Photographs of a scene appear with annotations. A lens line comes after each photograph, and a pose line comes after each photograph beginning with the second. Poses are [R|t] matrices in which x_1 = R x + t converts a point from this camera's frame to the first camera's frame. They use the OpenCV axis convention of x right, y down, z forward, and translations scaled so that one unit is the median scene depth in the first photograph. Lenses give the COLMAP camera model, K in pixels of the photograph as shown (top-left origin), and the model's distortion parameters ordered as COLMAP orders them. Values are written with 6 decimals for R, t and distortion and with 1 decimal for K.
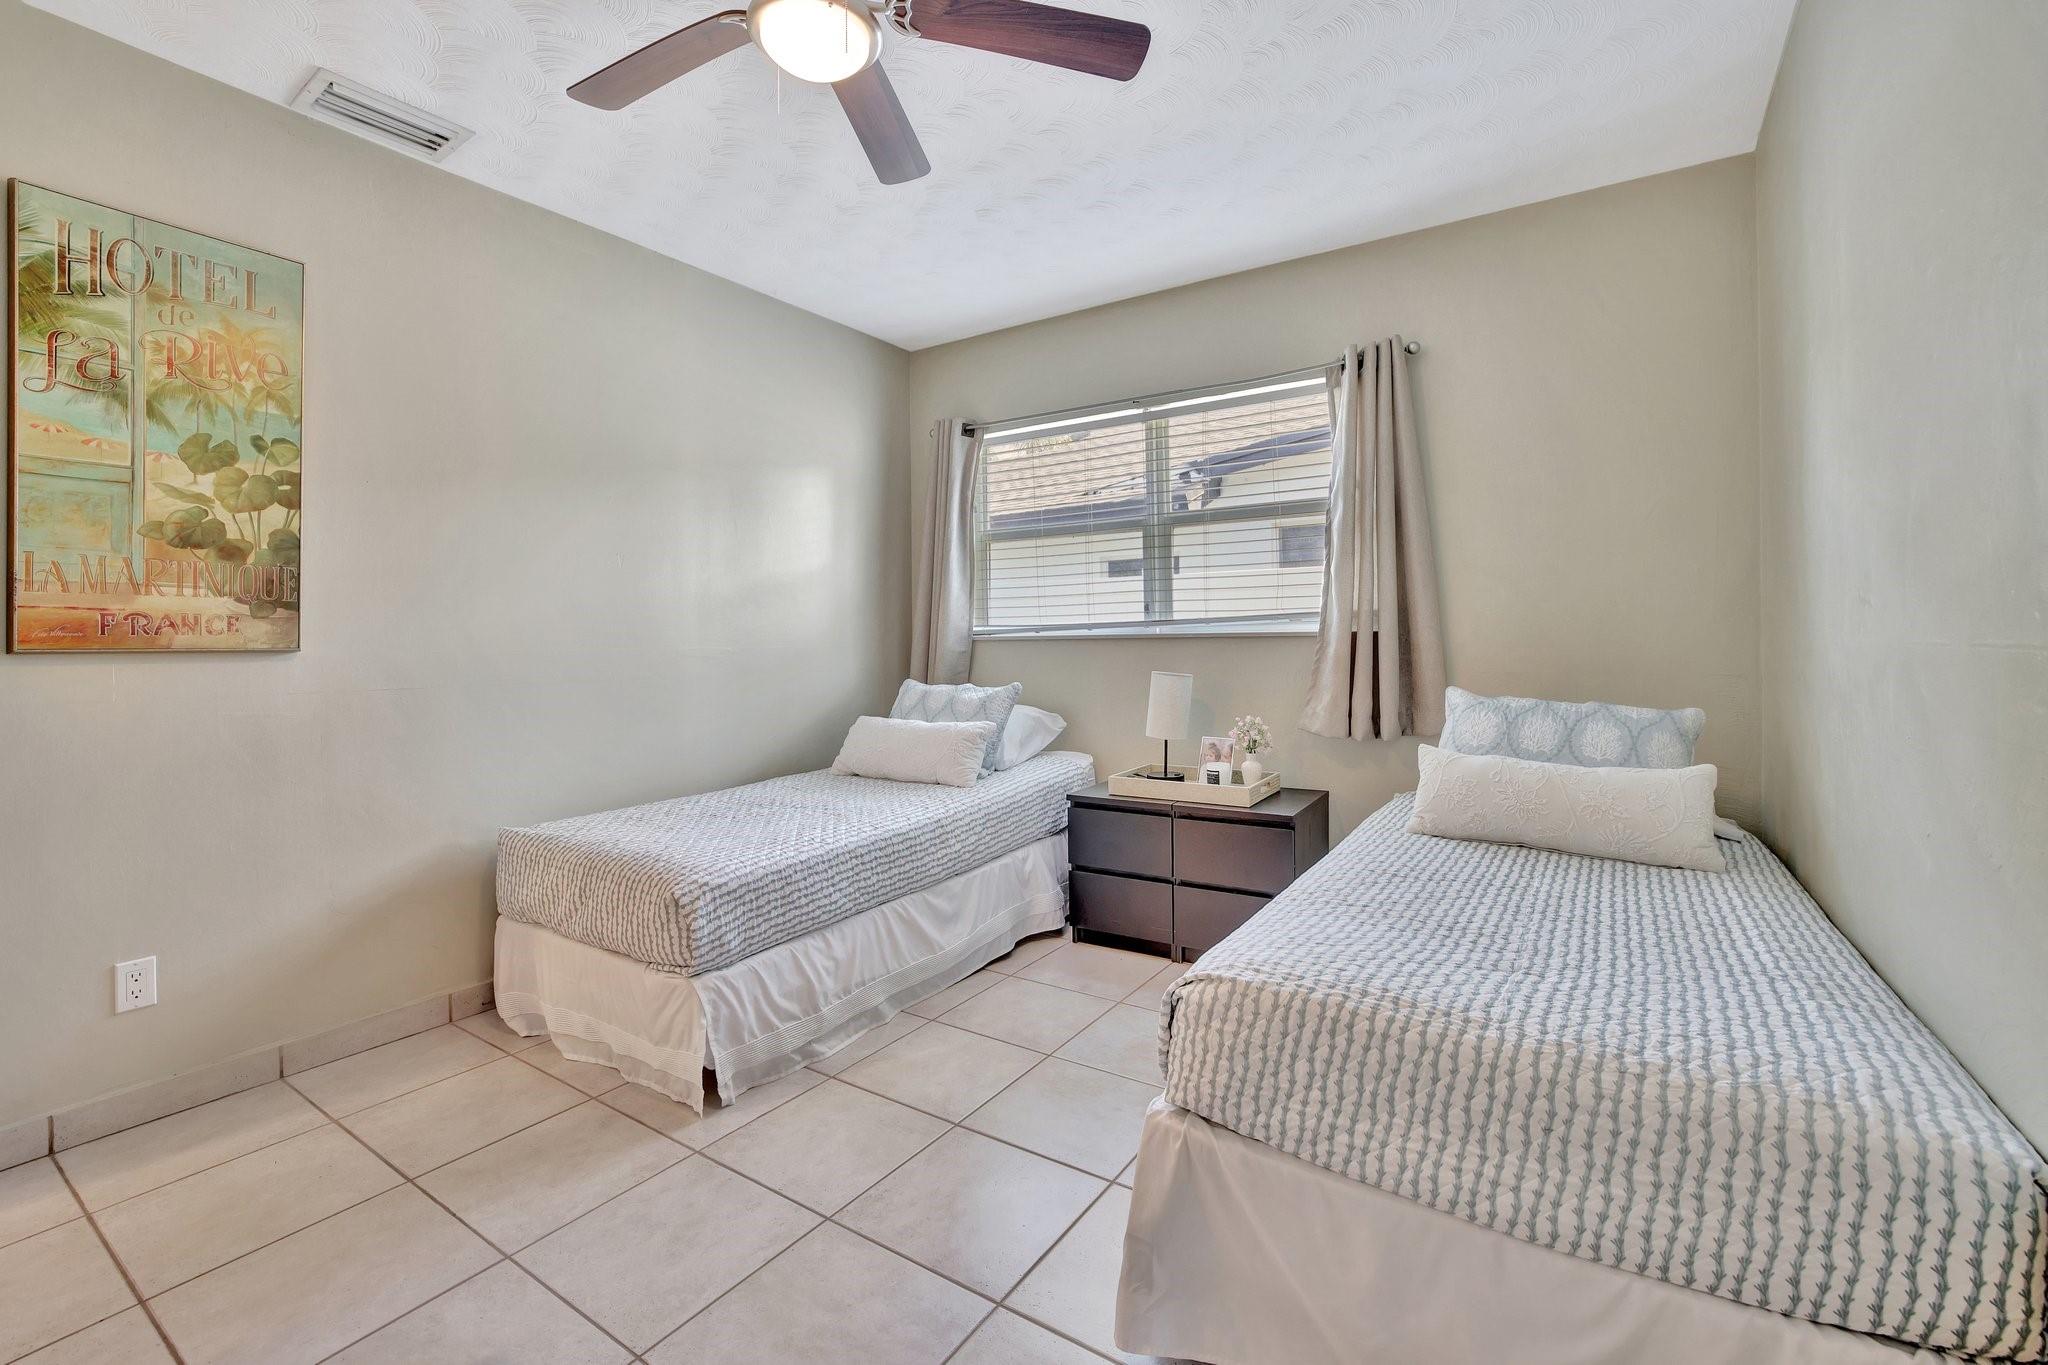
lens RADIAL K [[869.1, 0, 1031.0], [0, 869.1, 648.4], [0, 0, 1]] dist [-0.031991, 0.000201]
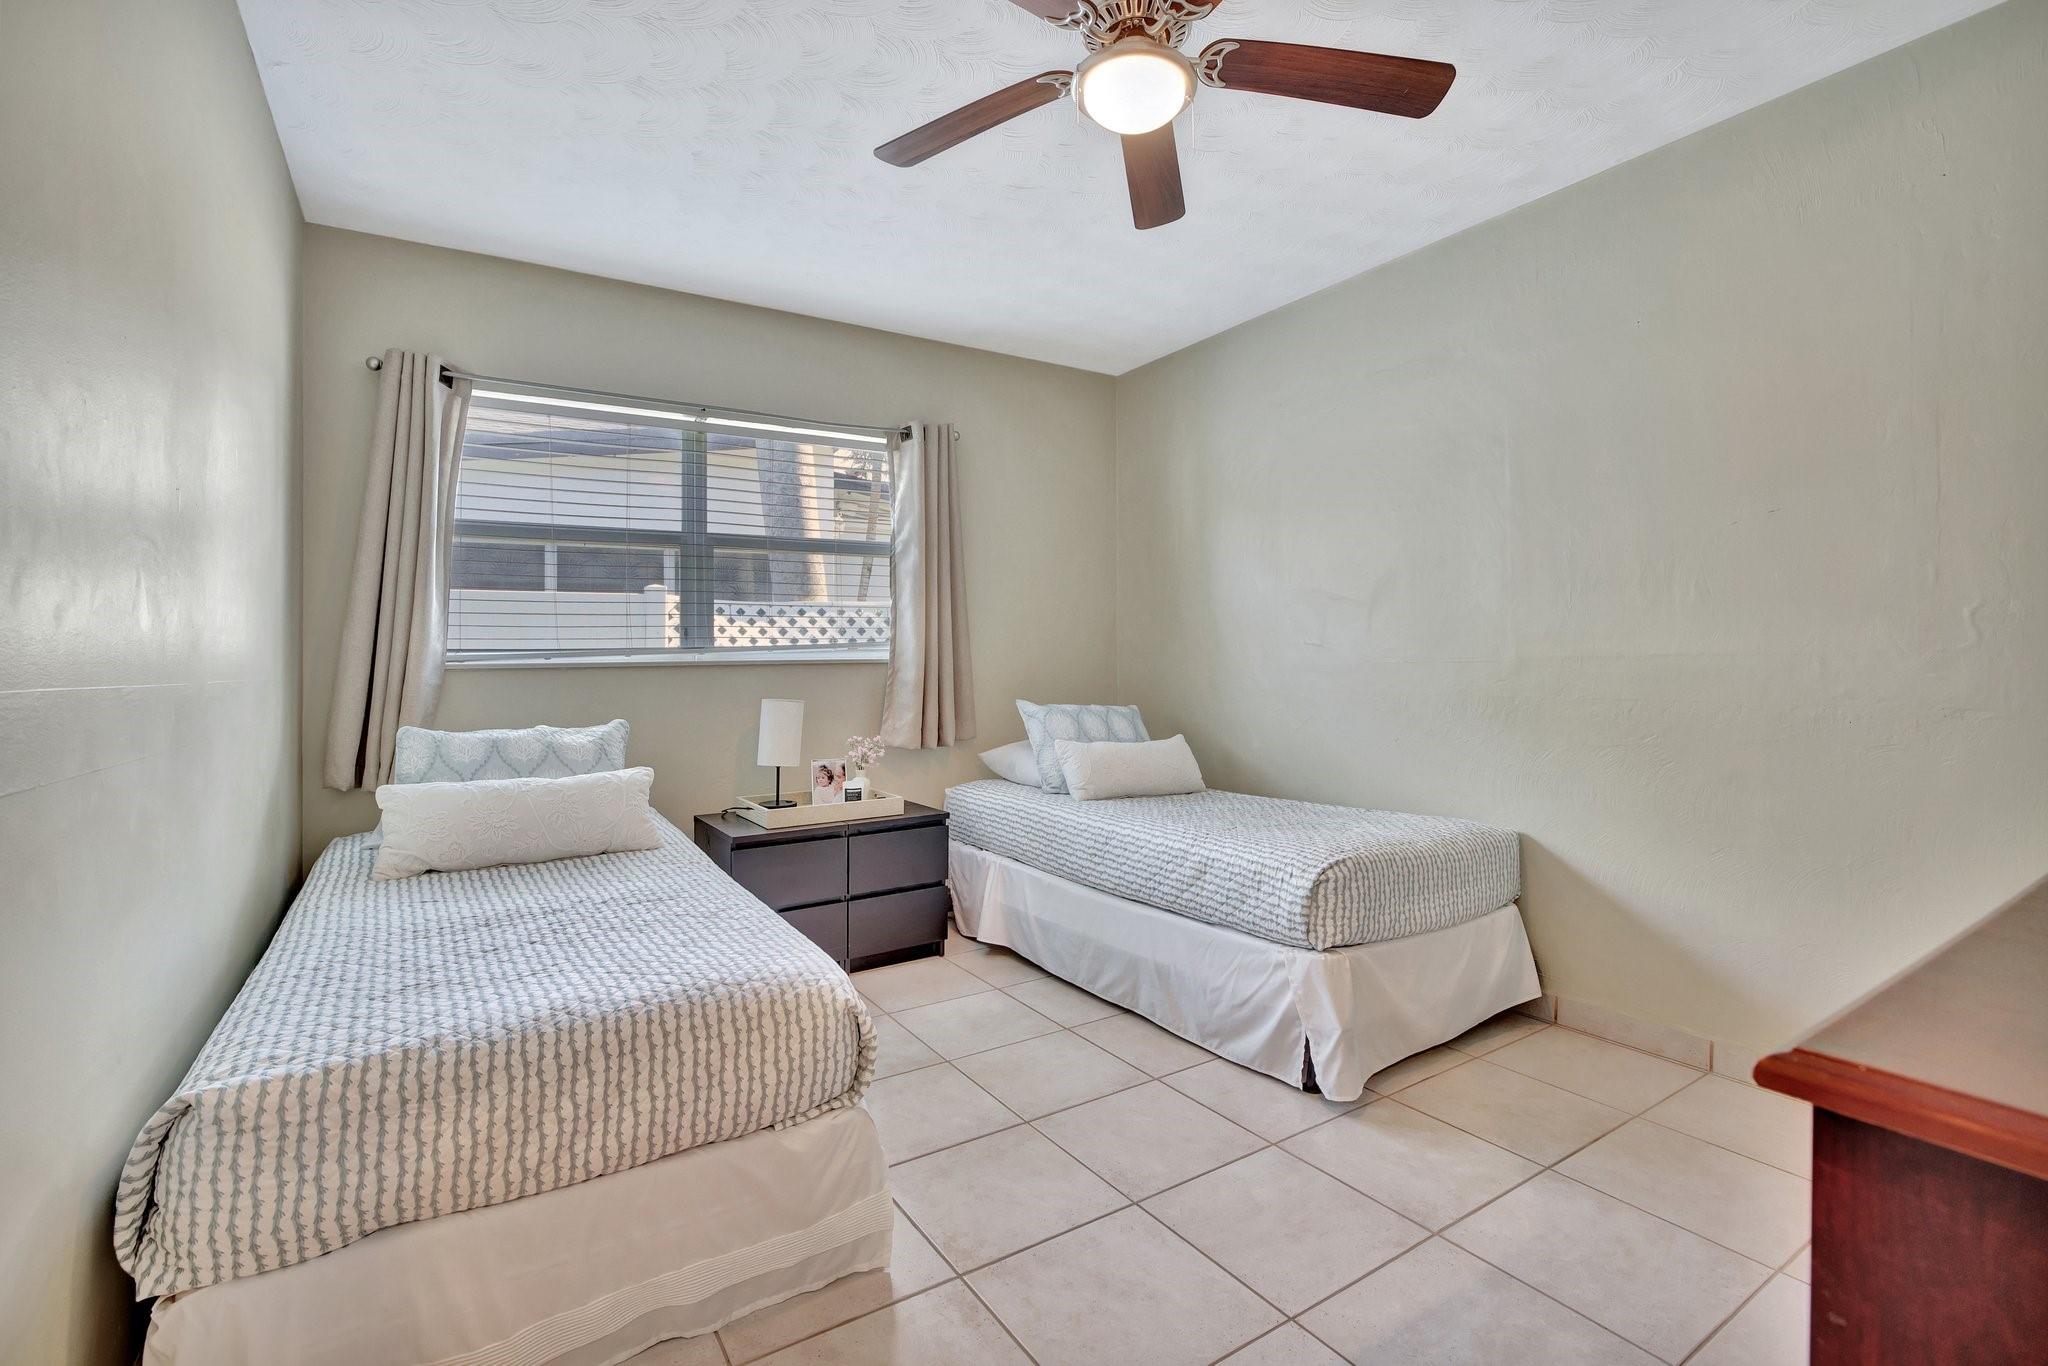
lens RADIAL K [[881.8, 0, 1018.2], [0, 881.8, 677.5], [0, 0, 1]] dist [-0.050357, 0.018408]
pose [[0.432059, -0.011968, 0.901766, -0.830674], [0.016241, 0.999853, 0.005488, 0.002071], [-0.901699, 0.012275, 0.432190, 0.429908]]
